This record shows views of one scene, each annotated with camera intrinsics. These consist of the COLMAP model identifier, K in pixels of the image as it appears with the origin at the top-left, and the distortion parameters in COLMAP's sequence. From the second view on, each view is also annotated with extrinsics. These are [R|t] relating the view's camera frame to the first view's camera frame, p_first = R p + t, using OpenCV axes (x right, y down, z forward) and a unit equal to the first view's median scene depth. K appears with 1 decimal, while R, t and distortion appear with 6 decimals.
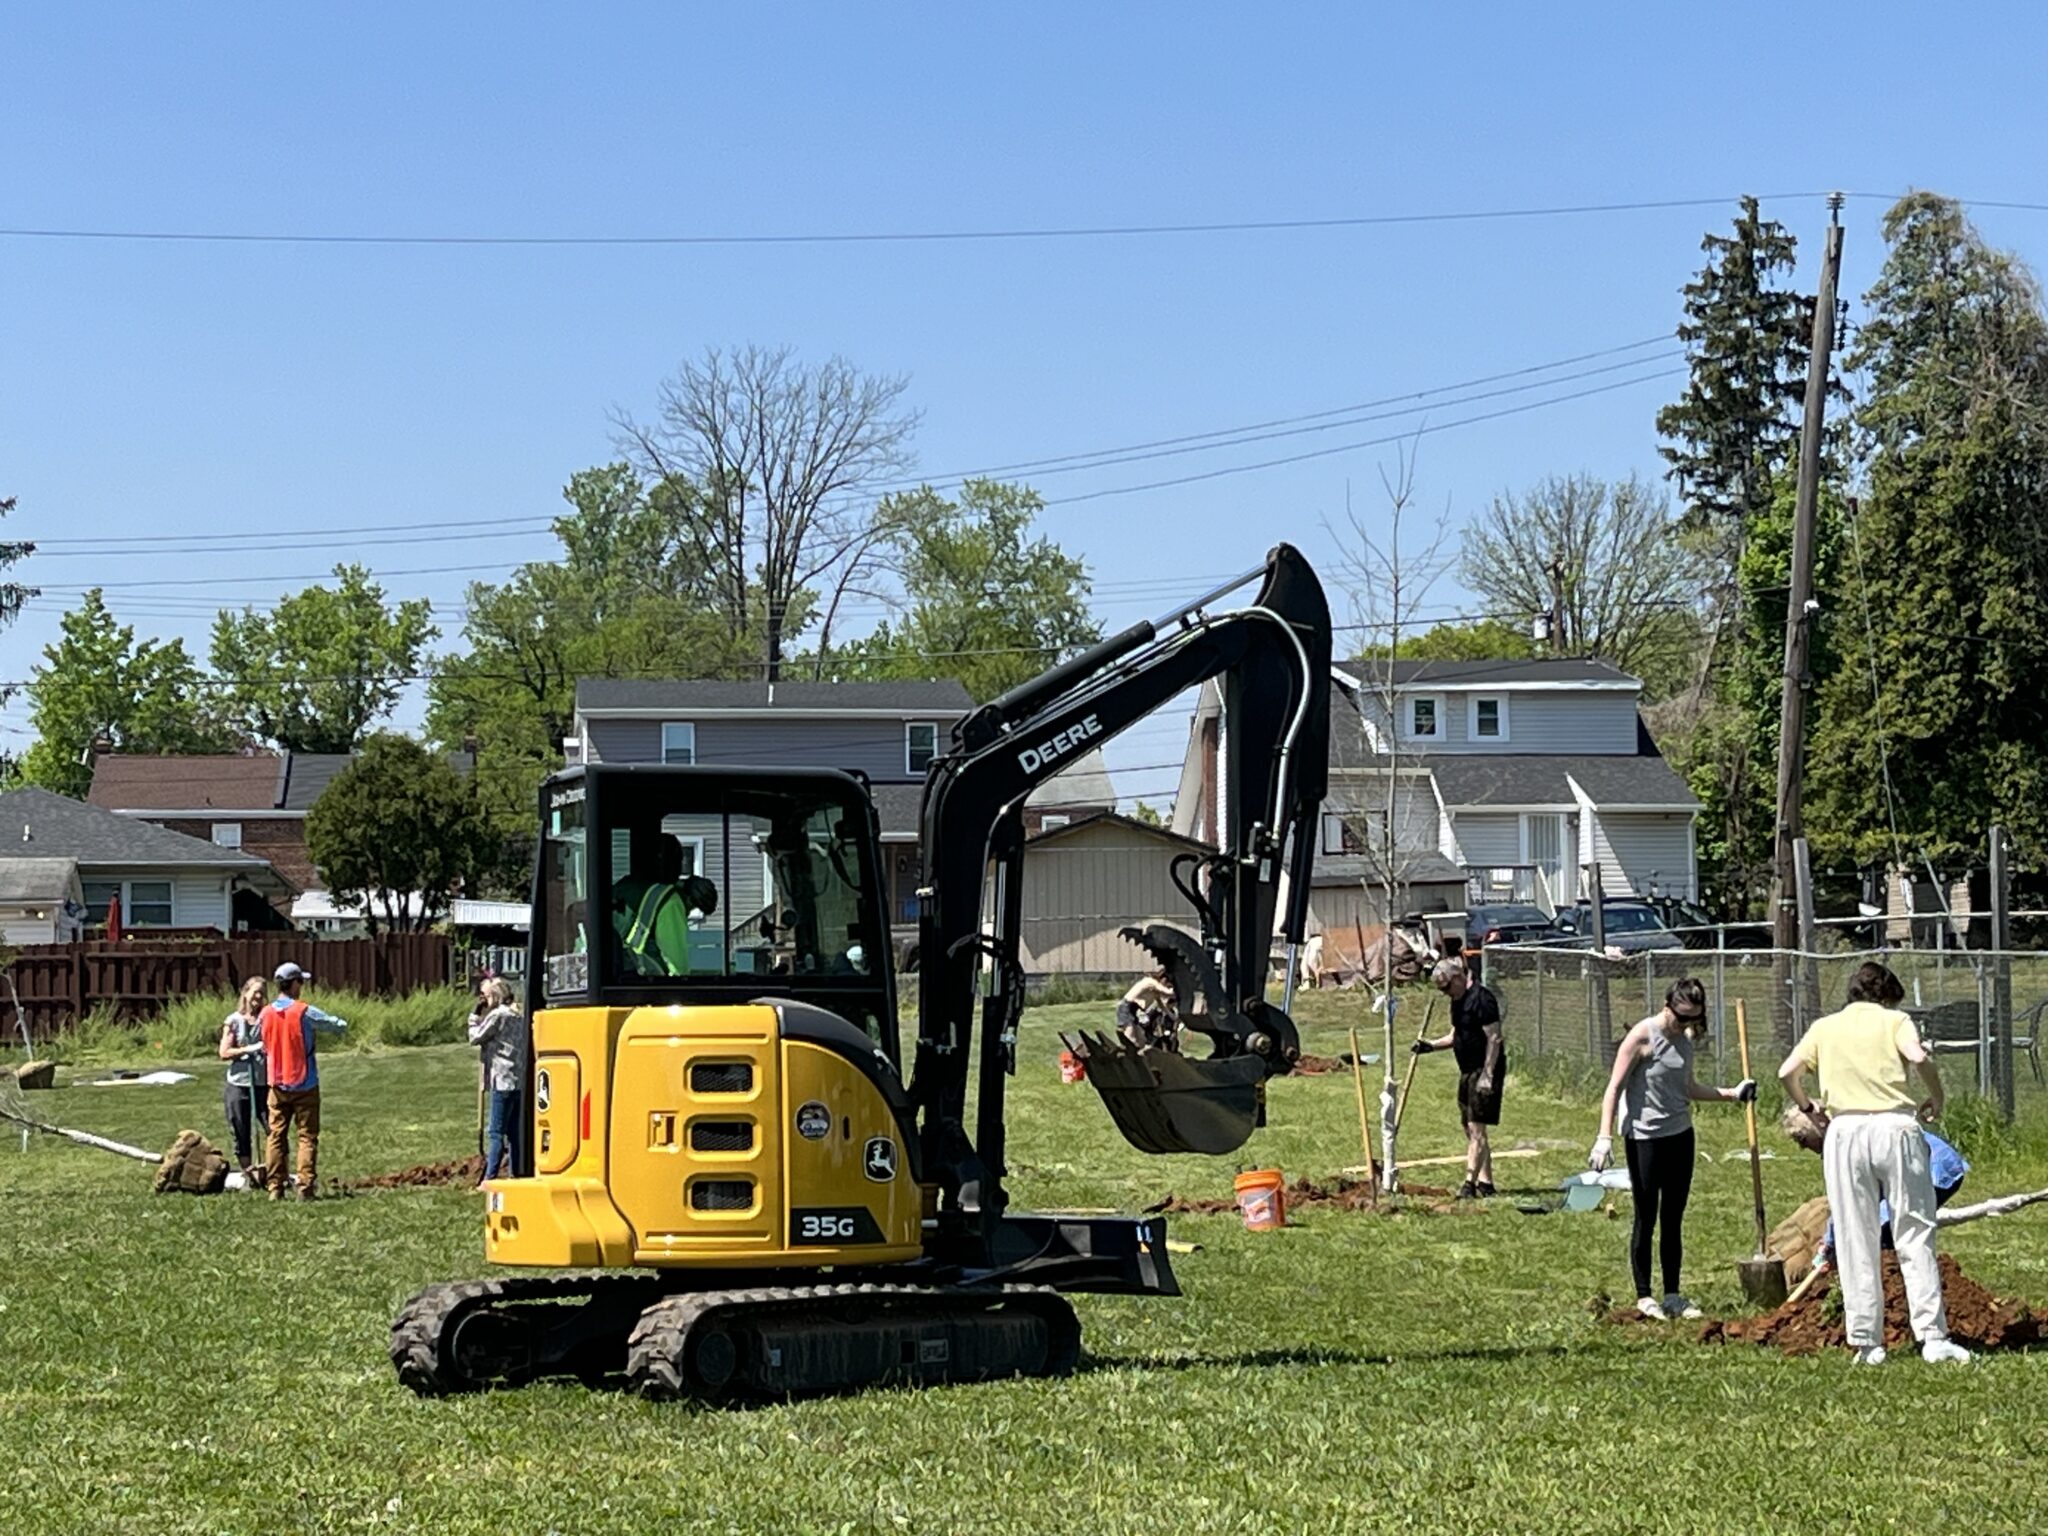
lens RADIAL K [[4481.4, 0, 1024.0], [0, 4481.4, 768.0], [0, 0, 1]] dist [0.269501, -0.810358]
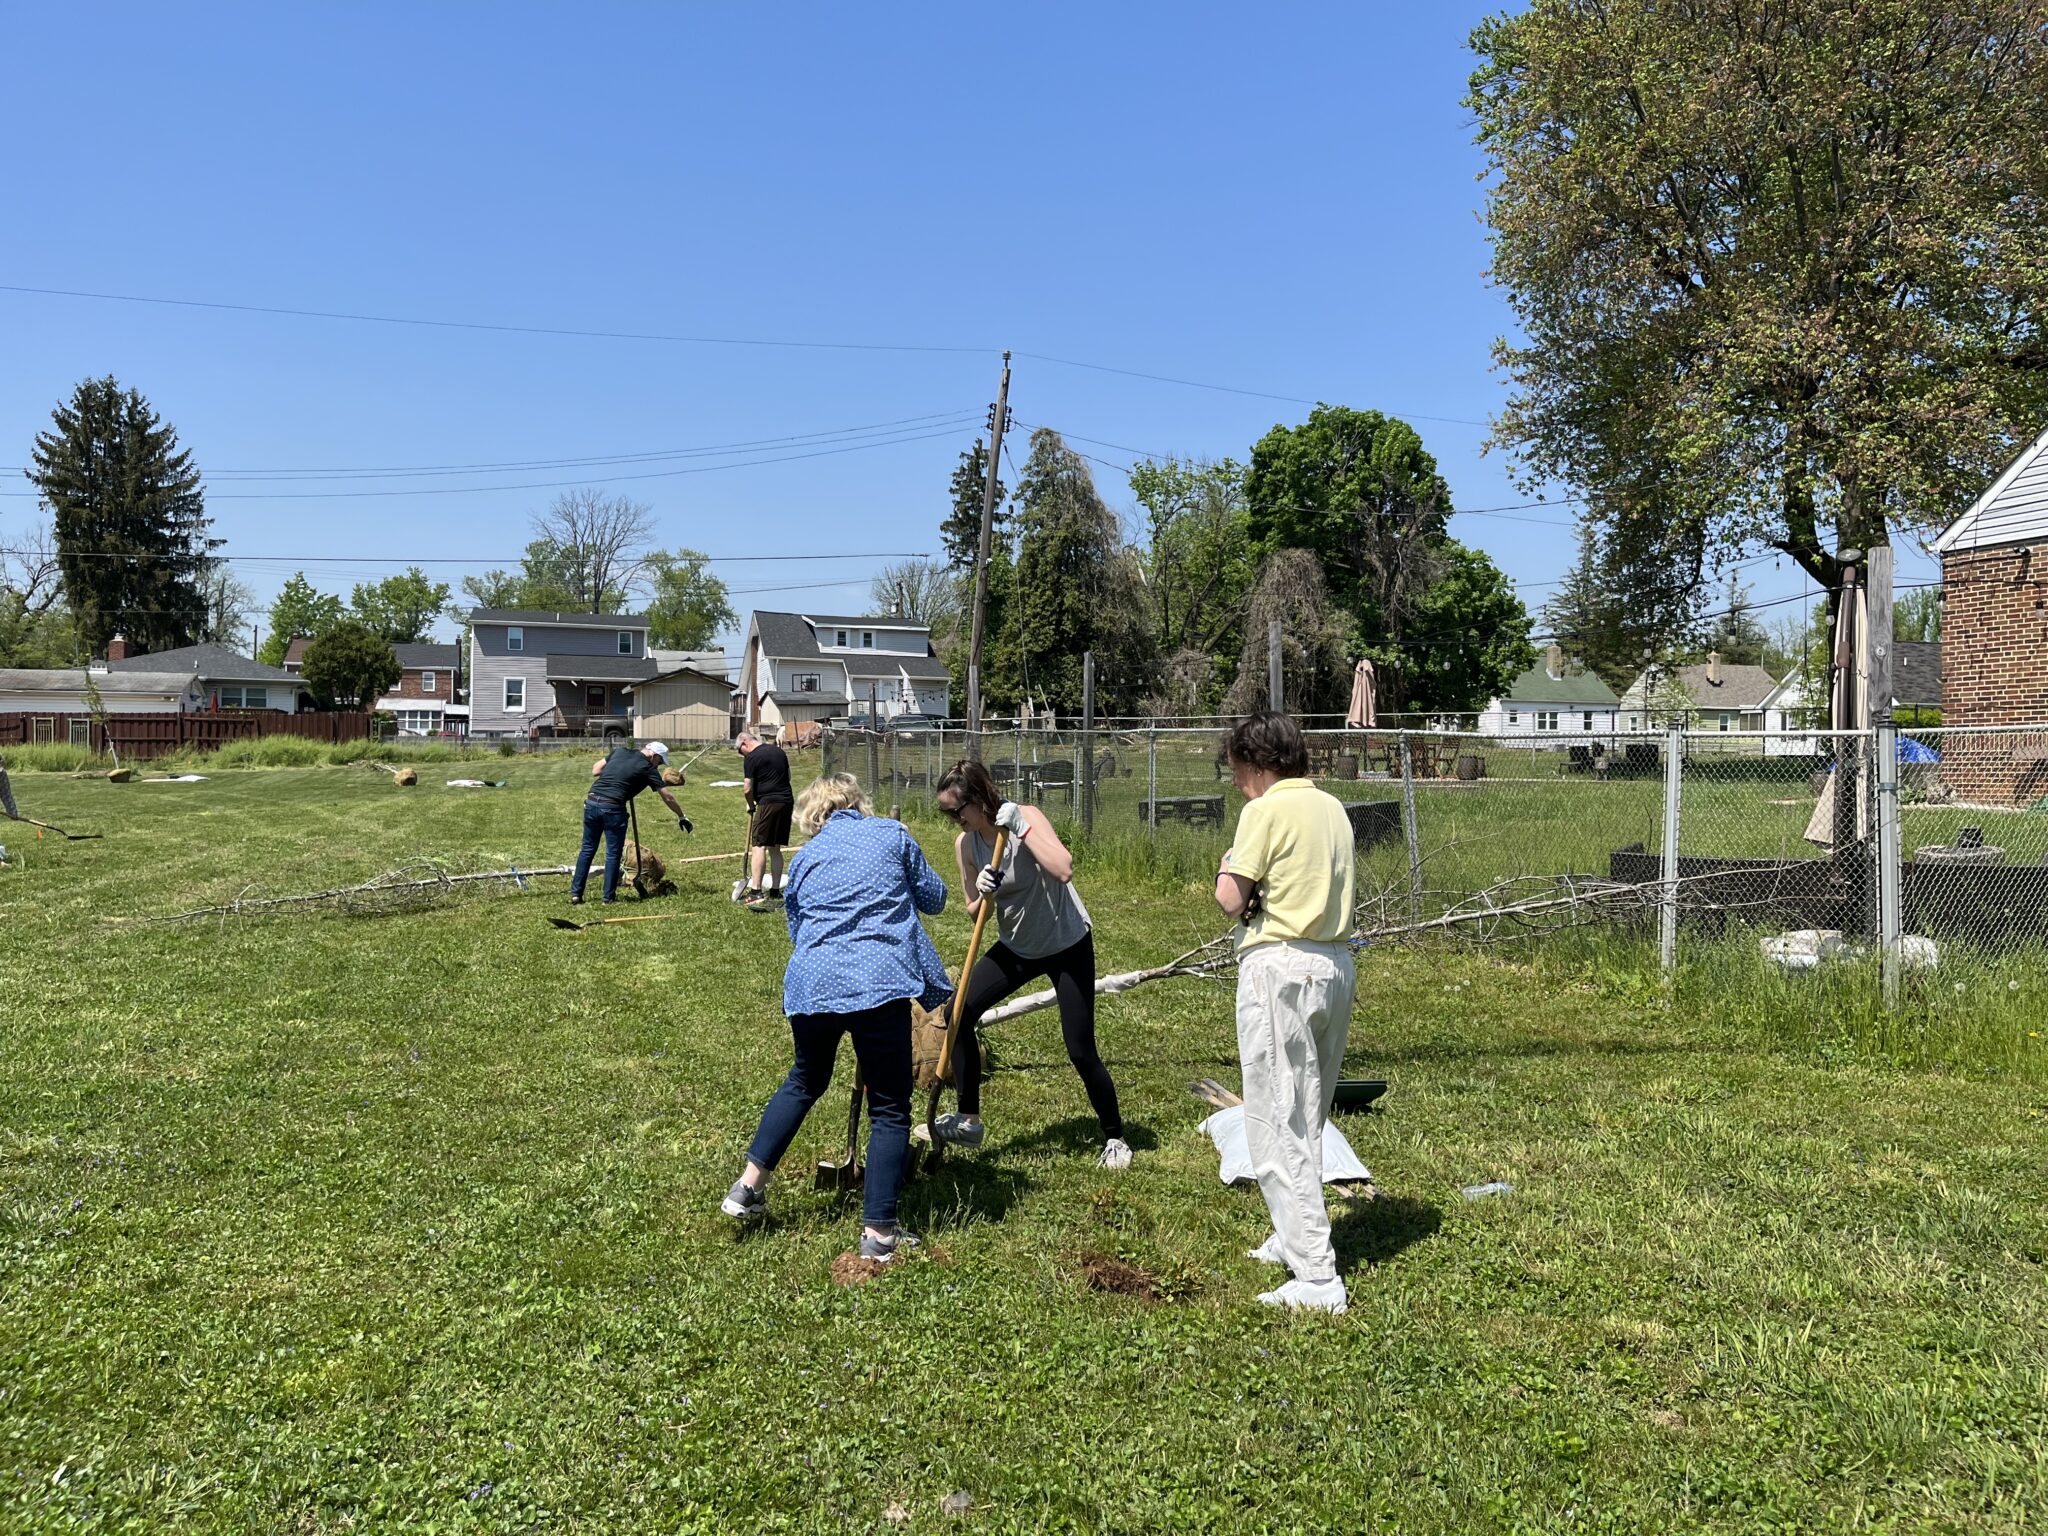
lens RADIAL K [[1547.7, 0, 1029.5], [0, 1547.7, 763.9], [0, 0, 1]] dist [0.122880, -0.202795]
pose [[0.981200, 0.021967, 0.191738, 0.029295], [-0.032952, 0.997981, 0.054292, 0.007379], [-0.190158, -0.059590, 0.979943, 0.150937]]
